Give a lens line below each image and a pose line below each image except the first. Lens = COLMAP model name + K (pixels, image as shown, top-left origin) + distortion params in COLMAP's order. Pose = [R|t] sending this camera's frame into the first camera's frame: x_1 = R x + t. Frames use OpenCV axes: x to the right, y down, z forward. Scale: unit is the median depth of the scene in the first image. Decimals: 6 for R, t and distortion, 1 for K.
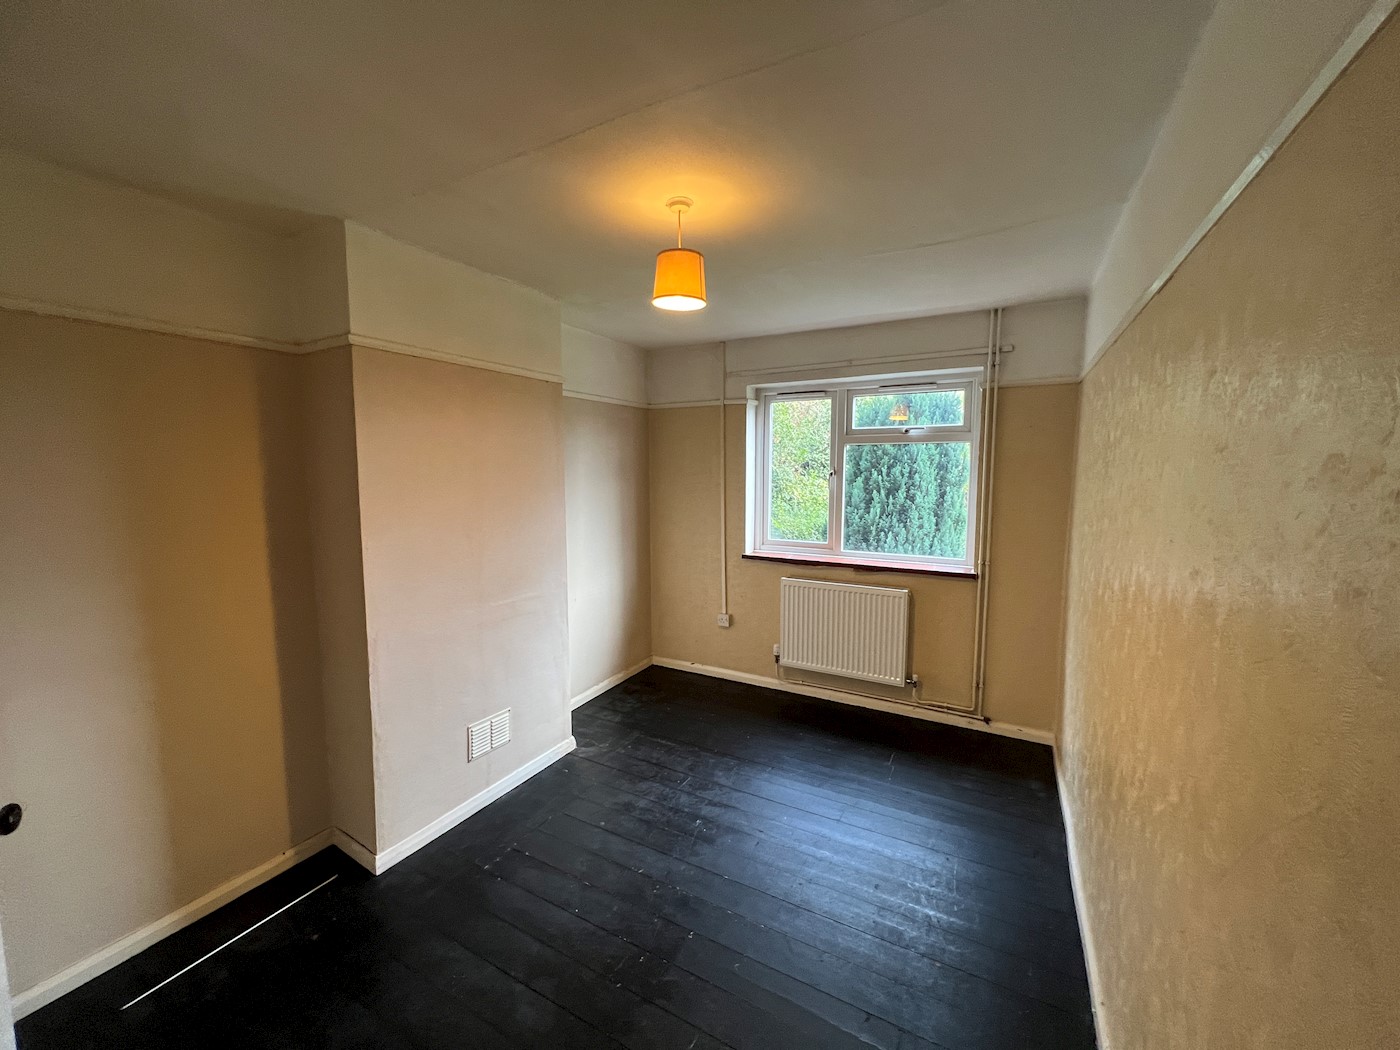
lens RADIAL K [[560.4, 0, 695.1], [0, 560.4, 522.1], [0, 0, 1]] dist [0.000227, -0.000321]
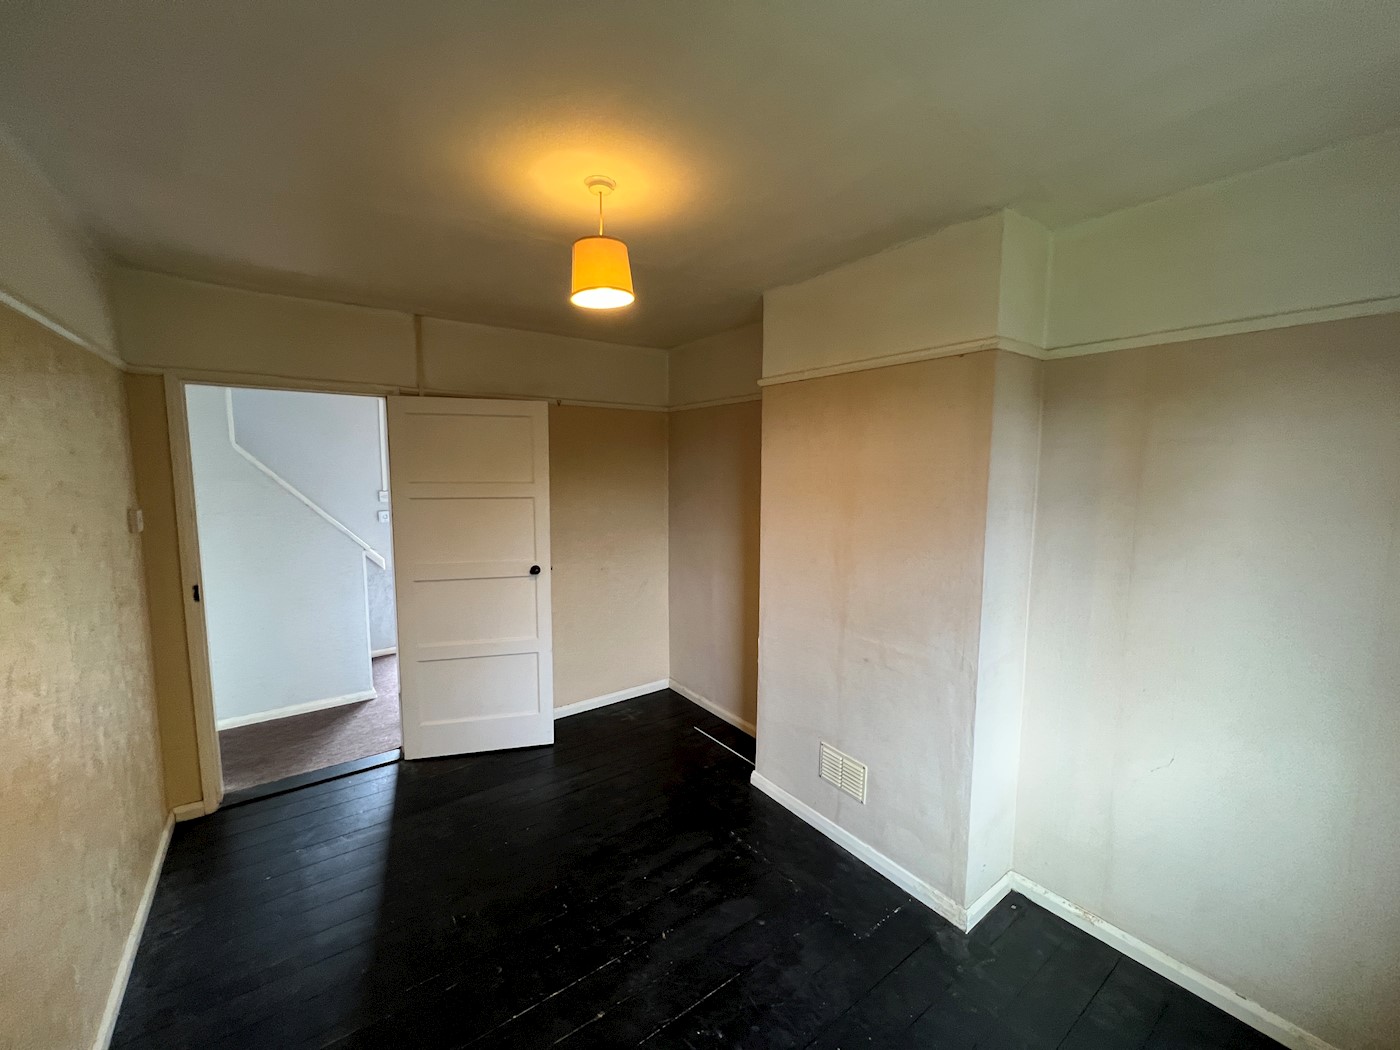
lens RADIAL K [[556.2, 0, 700.0], [0, 556.2, 525.0], [0, 0, 1]] dist [-0.001133, -0.000135]
pose [[-0.416400, 0.087140, -0.904996, 0.571567], [-0.085760, 0.987194, 0.134514, -0.135958], [0.905128, 0.133624, -0.403595, 1.212283]]
